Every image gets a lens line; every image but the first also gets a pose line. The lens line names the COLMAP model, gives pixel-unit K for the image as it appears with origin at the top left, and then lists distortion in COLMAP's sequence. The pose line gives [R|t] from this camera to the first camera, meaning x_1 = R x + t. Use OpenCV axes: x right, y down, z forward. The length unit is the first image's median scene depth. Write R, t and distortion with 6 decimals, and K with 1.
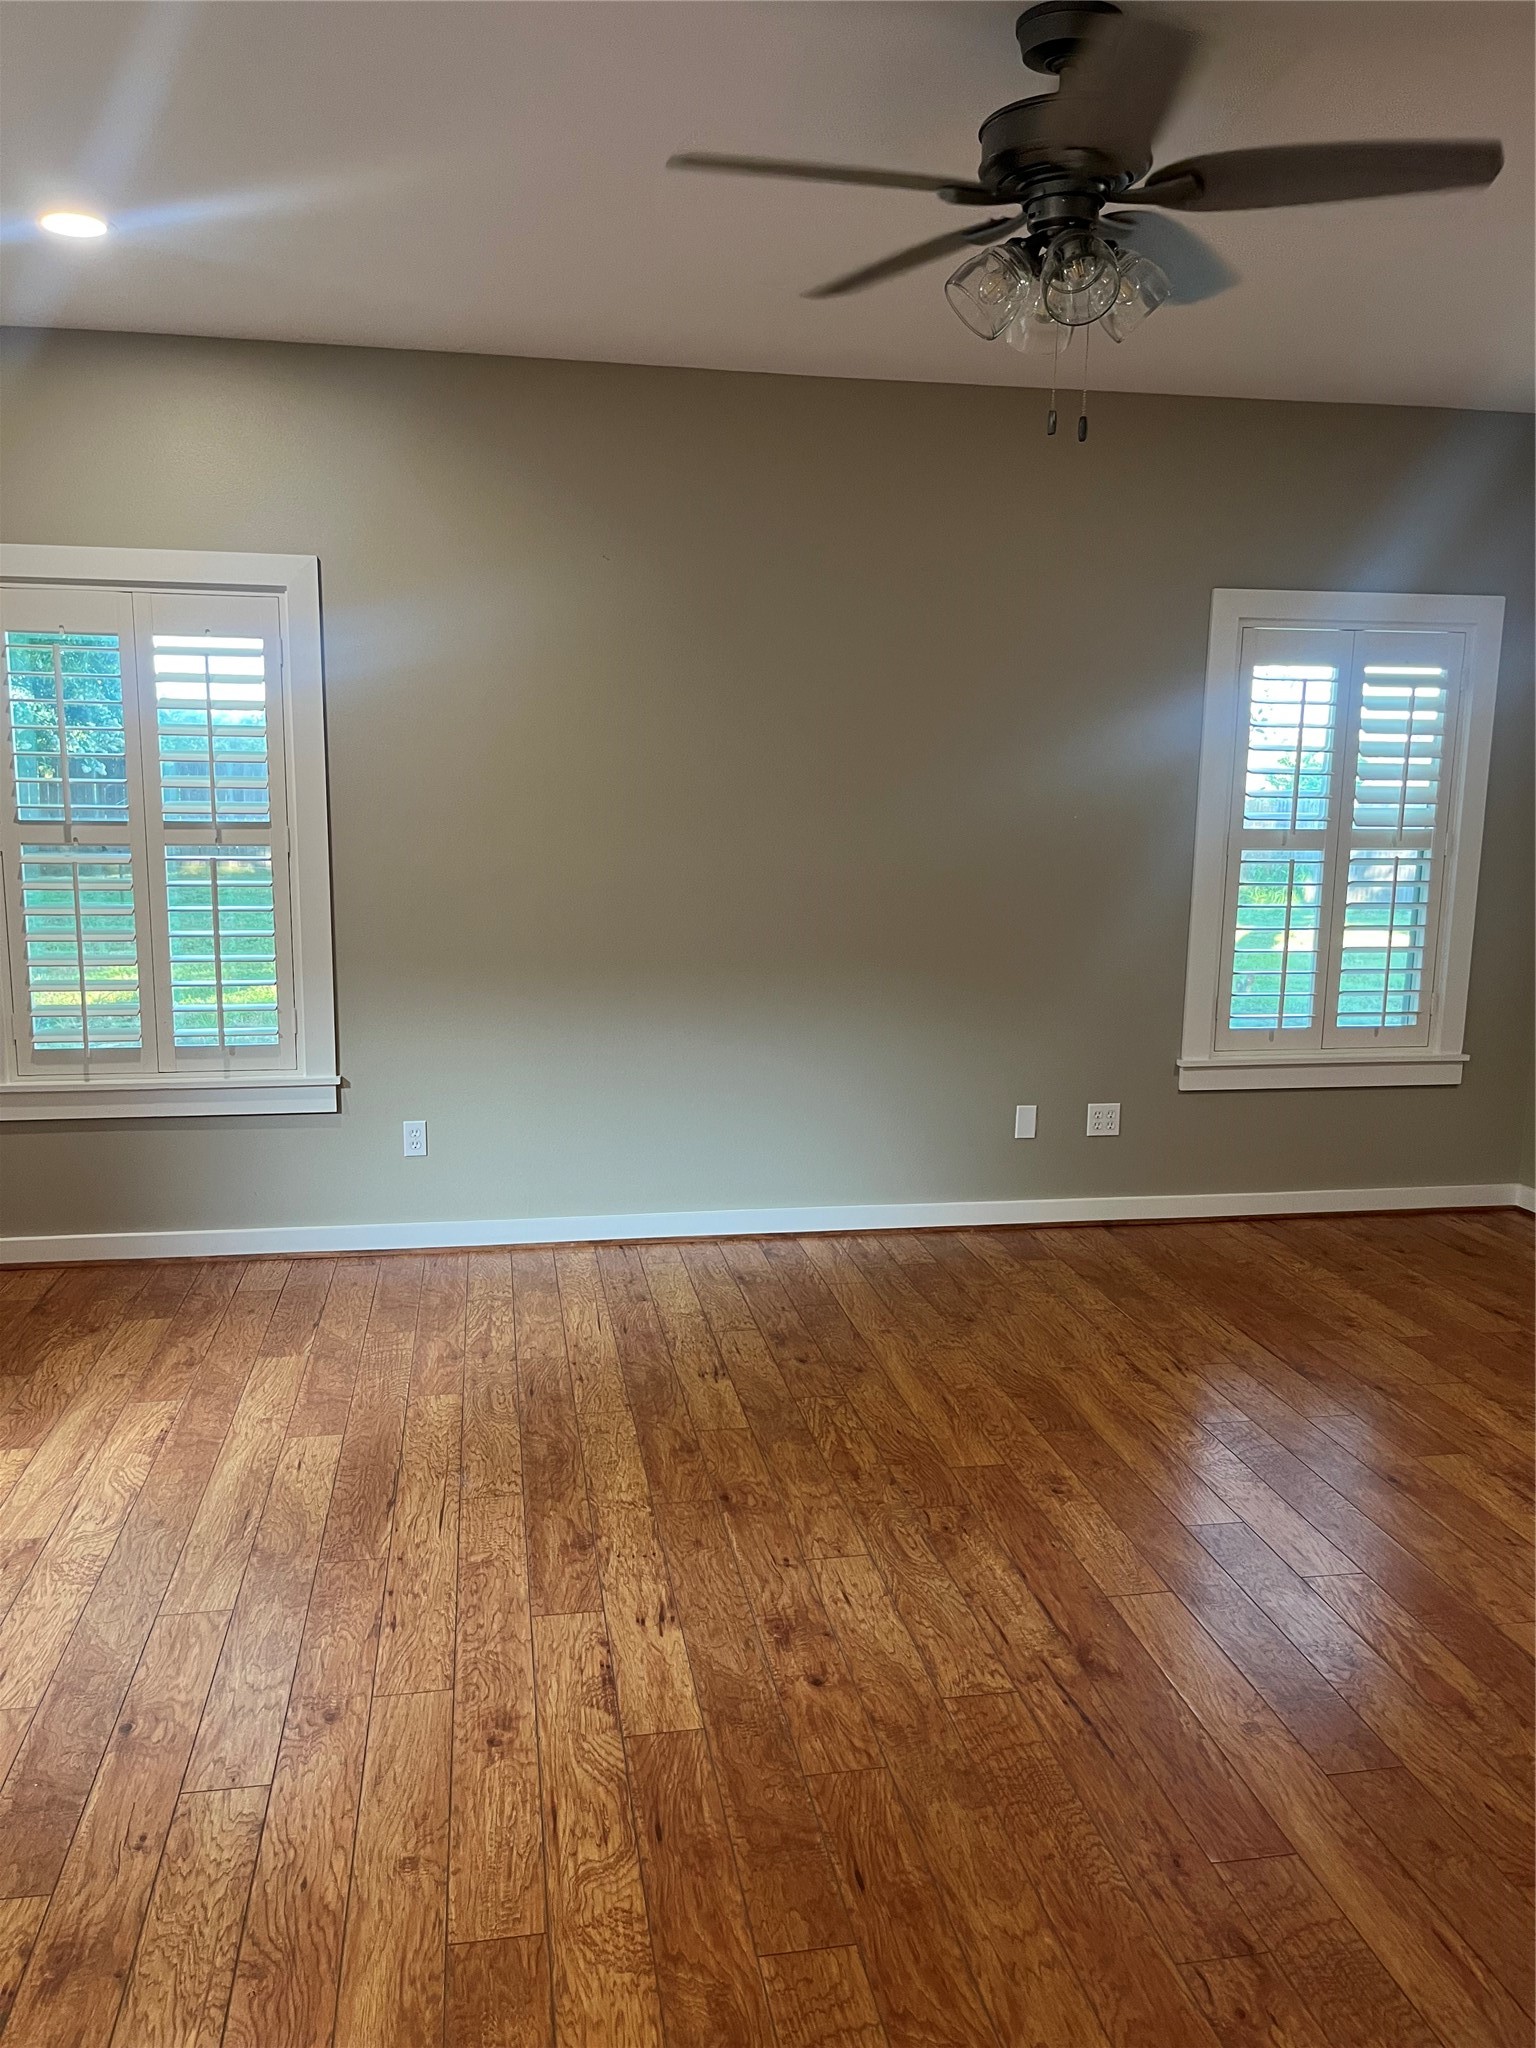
lens RADIAL K [[1562.2, 0, 762.3], [0, 1562.2, 1024.2], [0, 0, 1]] dist [0.064634, -0.094290]
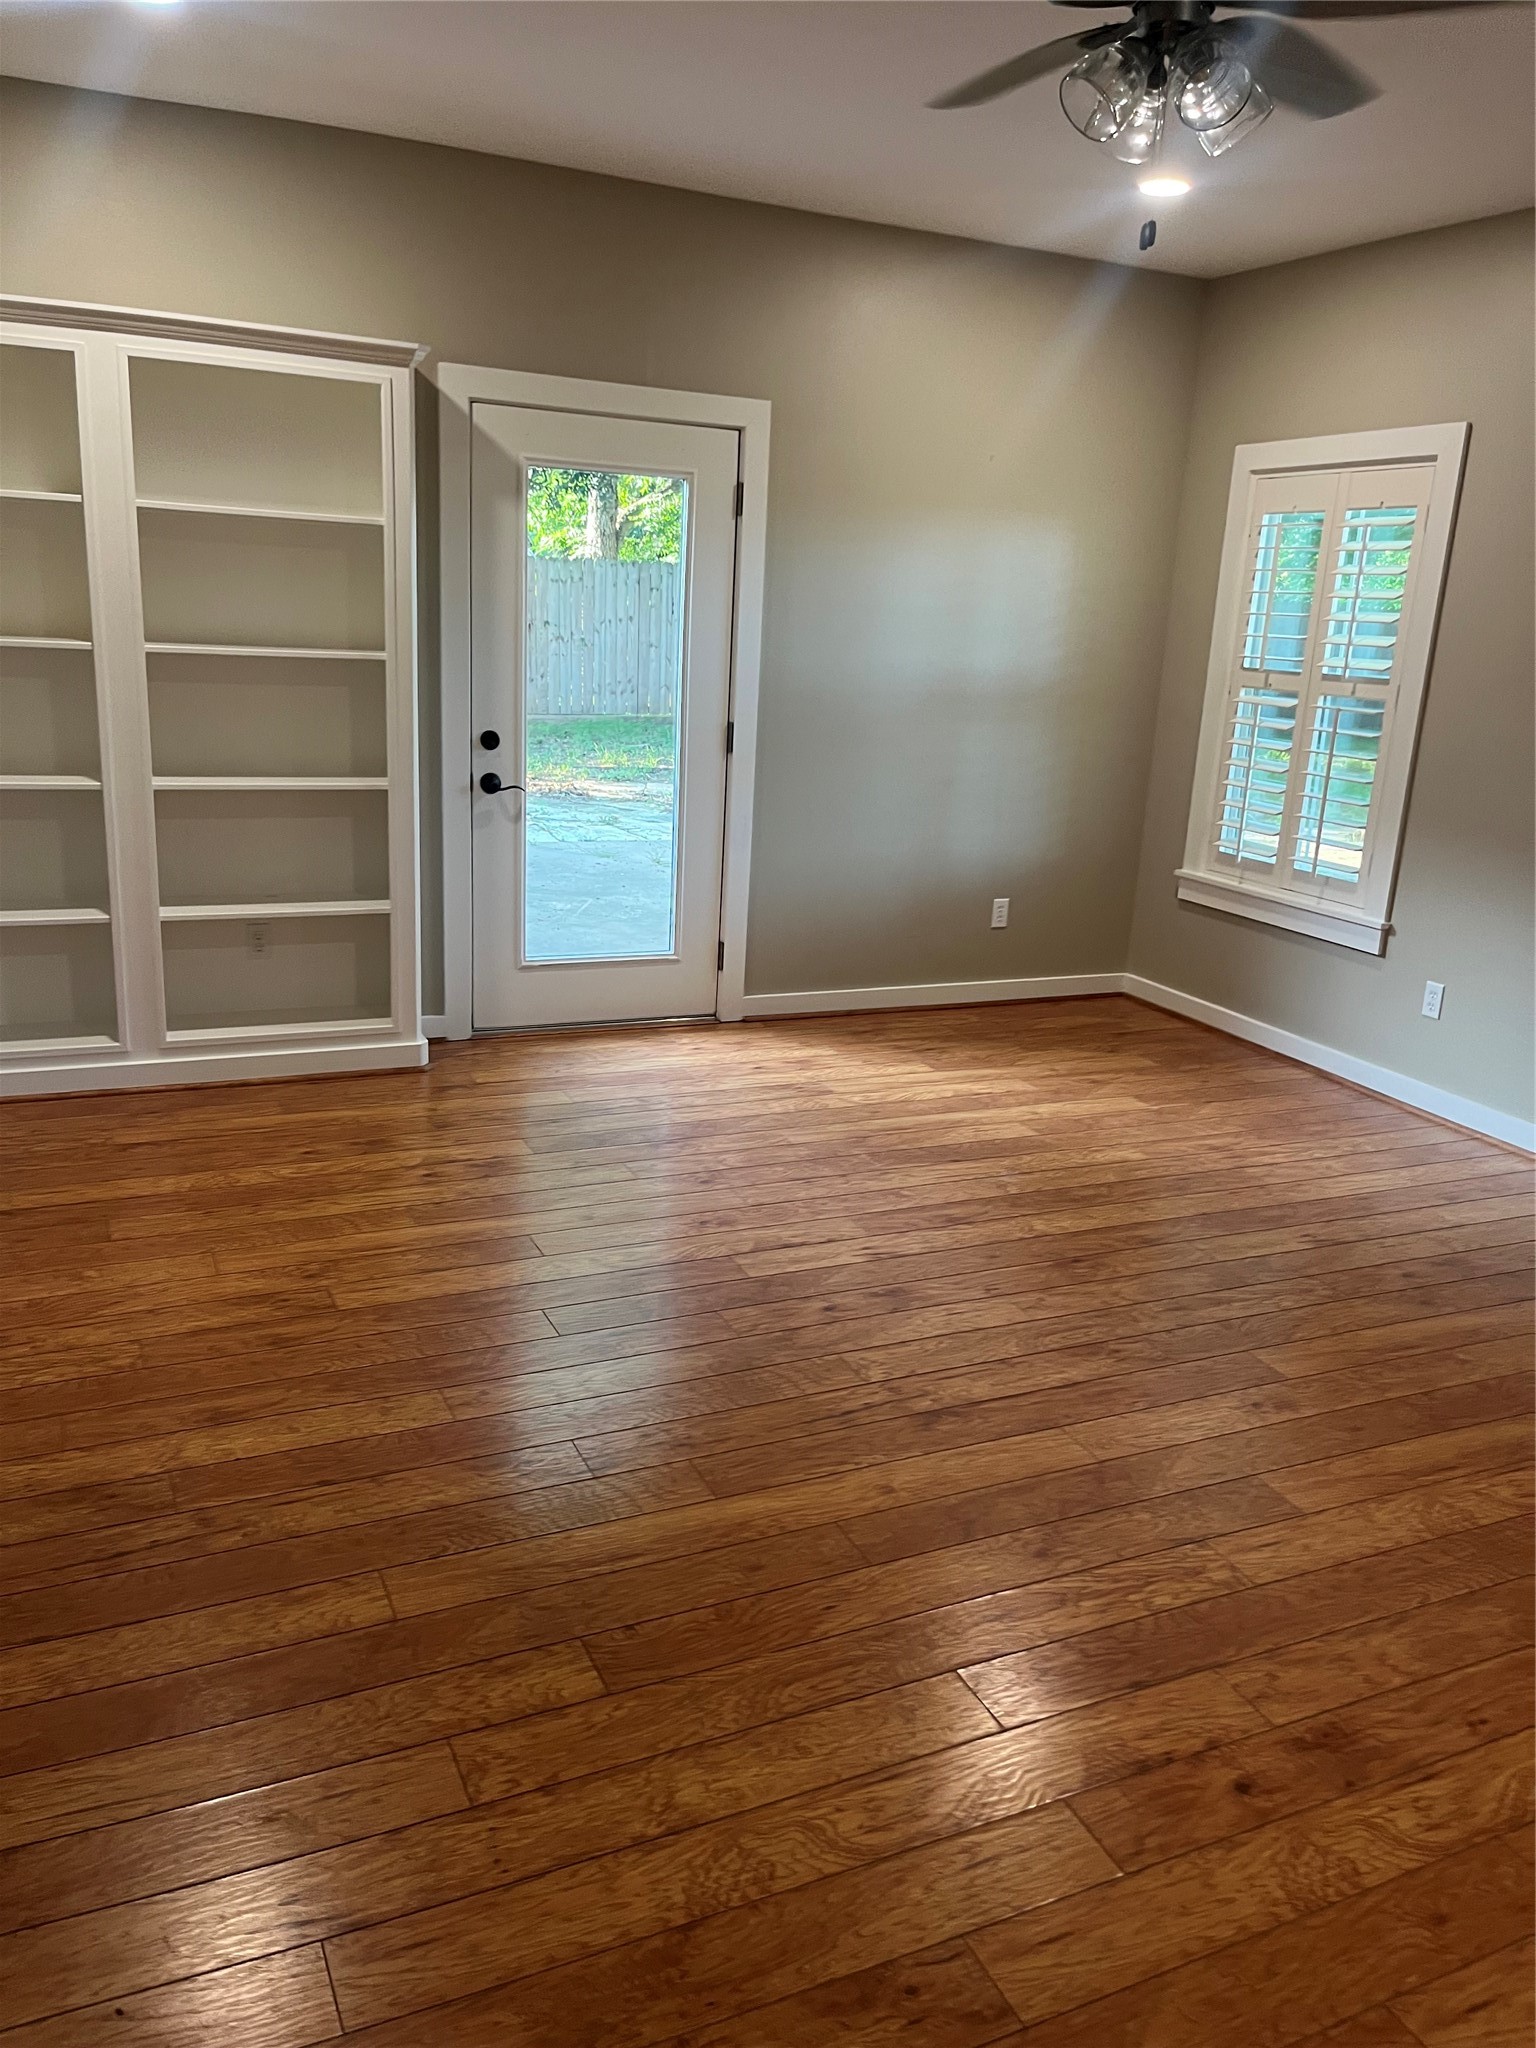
lens RADIAL K [[1562.2, 0, 775.5], [0, 1562.2, 1021.2], [0, 0, 1]] dist [0.064634, -0.094290]
pose [[0.255869, 0.249609, -0.933931, 0.966621], [-0.206150, 0.957957, 0.199552, -0.046101], [0.944475, 0.141471, 0.296568, 0.451897]]
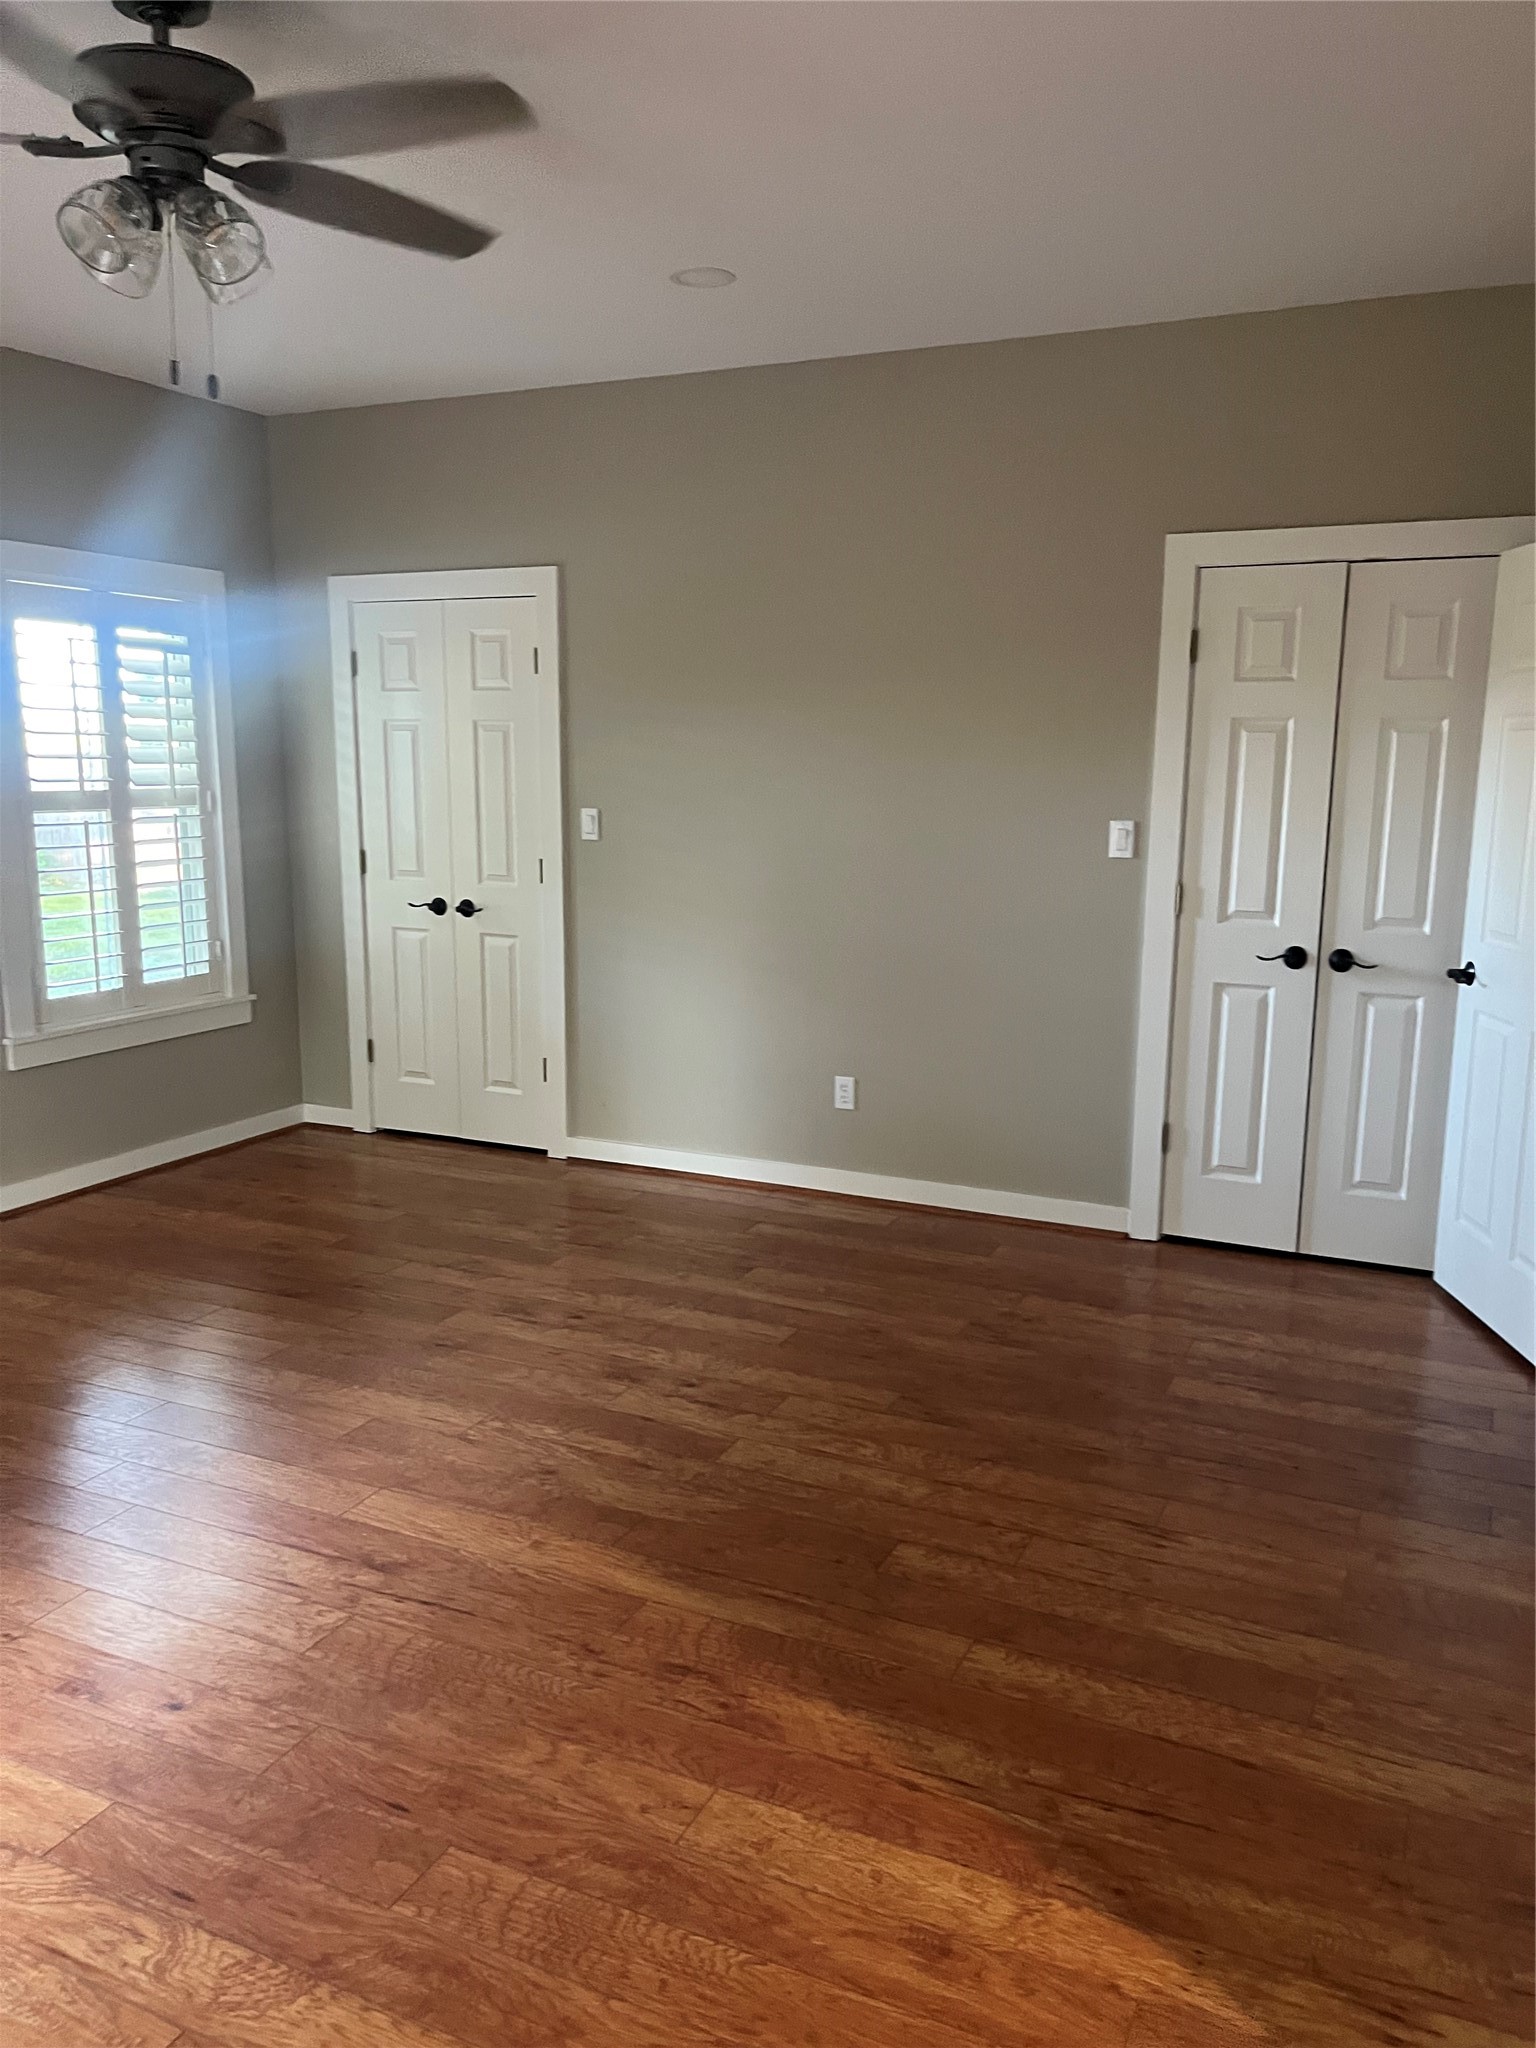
lens RADIAL K [[1562.2, 0, 807.4], [0, 1562.2, 1005.9], [0, 0, 1]] dist [0.064634, -0.094290]
pose [[0.563368, -0.140332, 0.814201, -0.381742], [0.130572, 0.988208, 0.079977, -0.016097], [-0.815823, 0.061256, 0.575048, 0.107327]]
